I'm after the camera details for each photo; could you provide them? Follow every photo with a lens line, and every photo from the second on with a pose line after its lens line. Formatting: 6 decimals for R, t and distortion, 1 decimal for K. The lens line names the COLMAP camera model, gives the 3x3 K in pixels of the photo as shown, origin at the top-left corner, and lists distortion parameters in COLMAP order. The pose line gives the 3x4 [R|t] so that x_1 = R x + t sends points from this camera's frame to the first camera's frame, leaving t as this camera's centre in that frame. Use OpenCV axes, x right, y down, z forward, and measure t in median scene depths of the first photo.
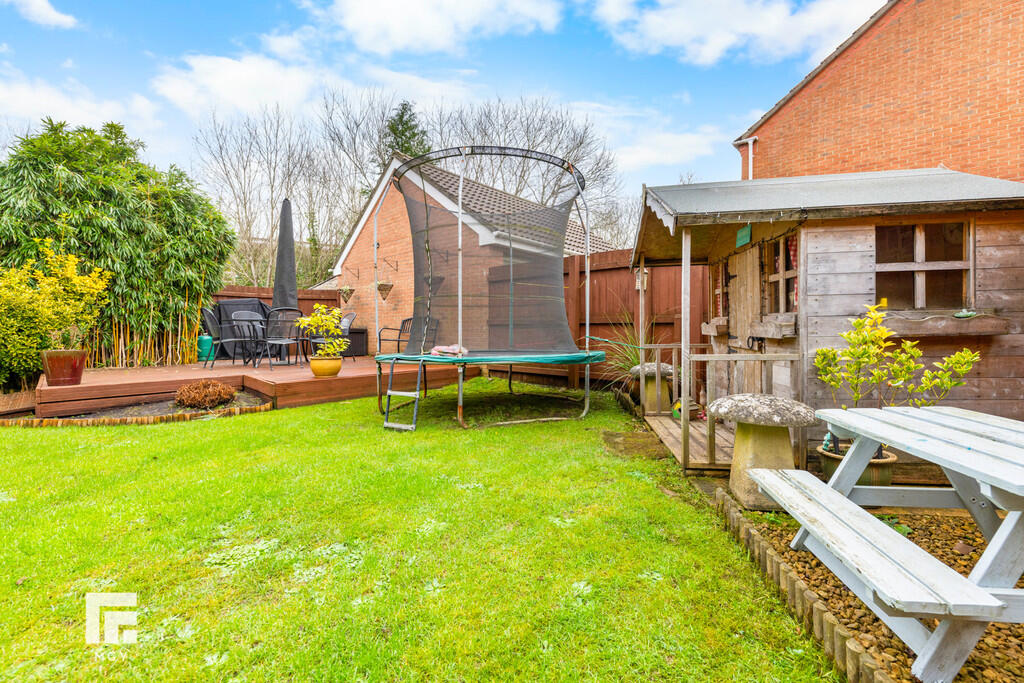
lens RADIAL K [[422.6, 0, 513.2], [0, 422.6, 330.8], [0, 0, 1]] dist [0.001020, -0.000090]
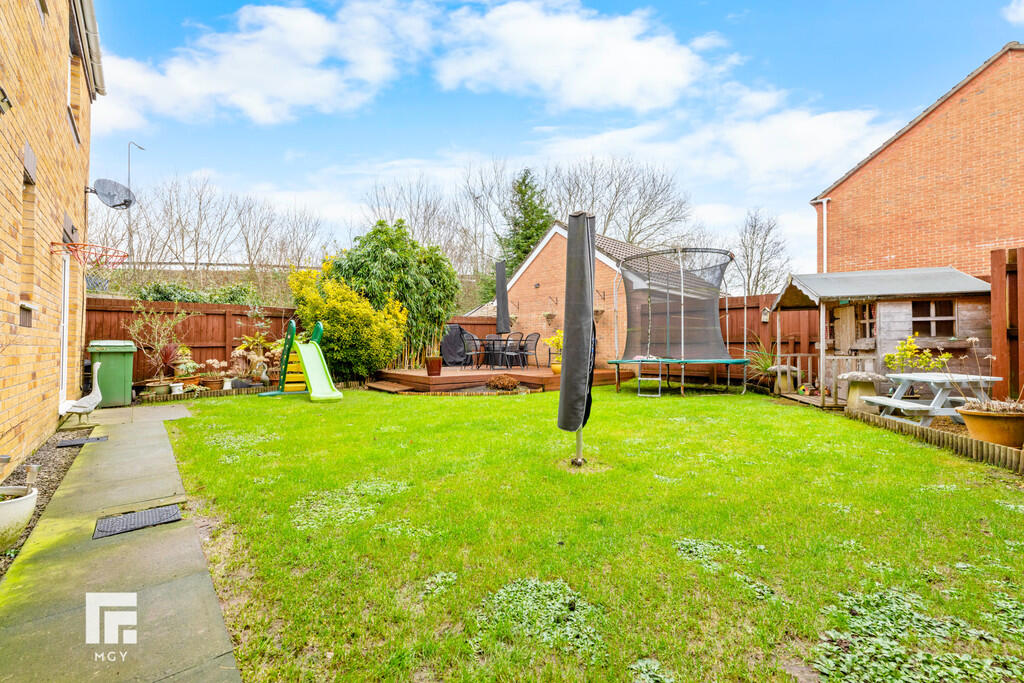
lens RADIAL K [[412.3, 0, 512.0], [0, 412.3, 341.5], [0, 0, 1]] dist [-0.002734, -0.000255]
pose [[0.994293, 0.001818, -0.106672, -0.645049], [-0.003709, 0.999839, -0.017539, 0.012810], [0.106623, 0.017834, 0.994140, -0.875198]]
